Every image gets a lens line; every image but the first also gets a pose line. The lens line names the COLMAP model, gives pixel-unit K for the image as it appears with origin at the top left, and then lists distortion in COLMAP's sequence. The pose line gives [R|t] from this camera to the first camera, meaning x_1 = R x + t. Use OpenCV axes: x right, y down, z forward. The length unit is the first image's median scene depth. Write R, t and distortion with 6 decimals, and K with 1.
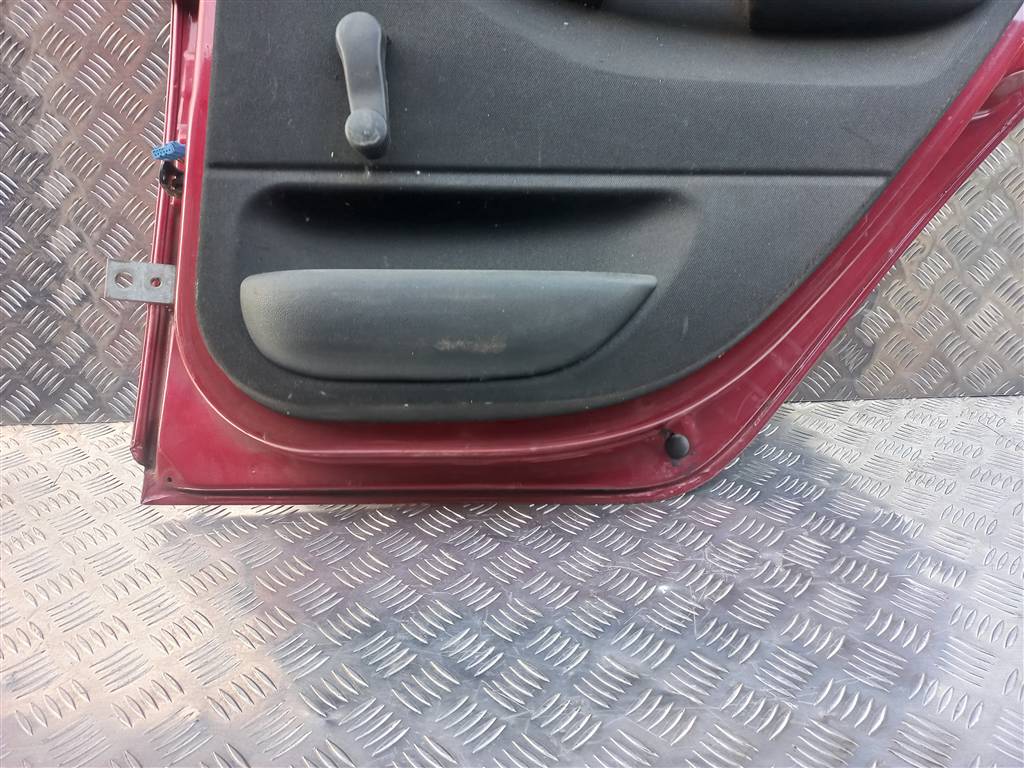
lens RADIAL K [[780.0, 0, 512.0], [0, 780.0, 384.0], [0, 0, 1]] dist [0.031859, 0.001970]
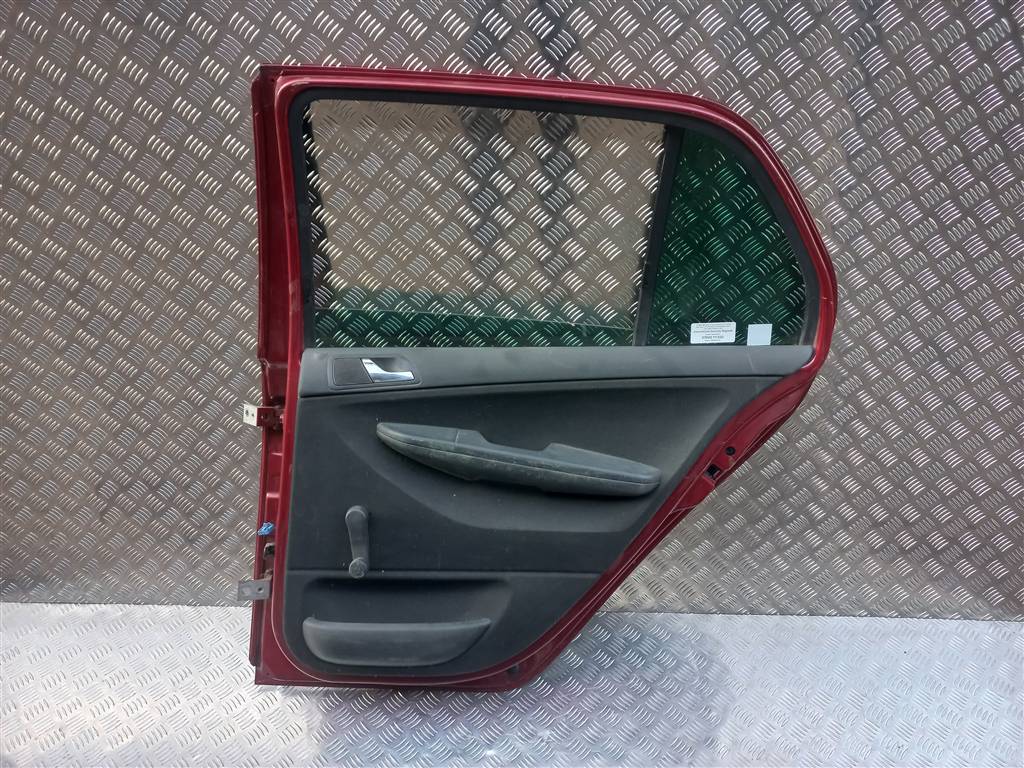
lens RADIAL K [[753.9, 0, 512.0], [0, 753.9, 384.0], [0, 0, 1]] dist [0.057440, -0.000285]
pose [[0.999002, 0.032022, -0.031153, 0.289603], [-0.026975, 0.988204, 0.150749, -1.112008], [0.035613, -0.149759, 0.988081, -1.003517]]
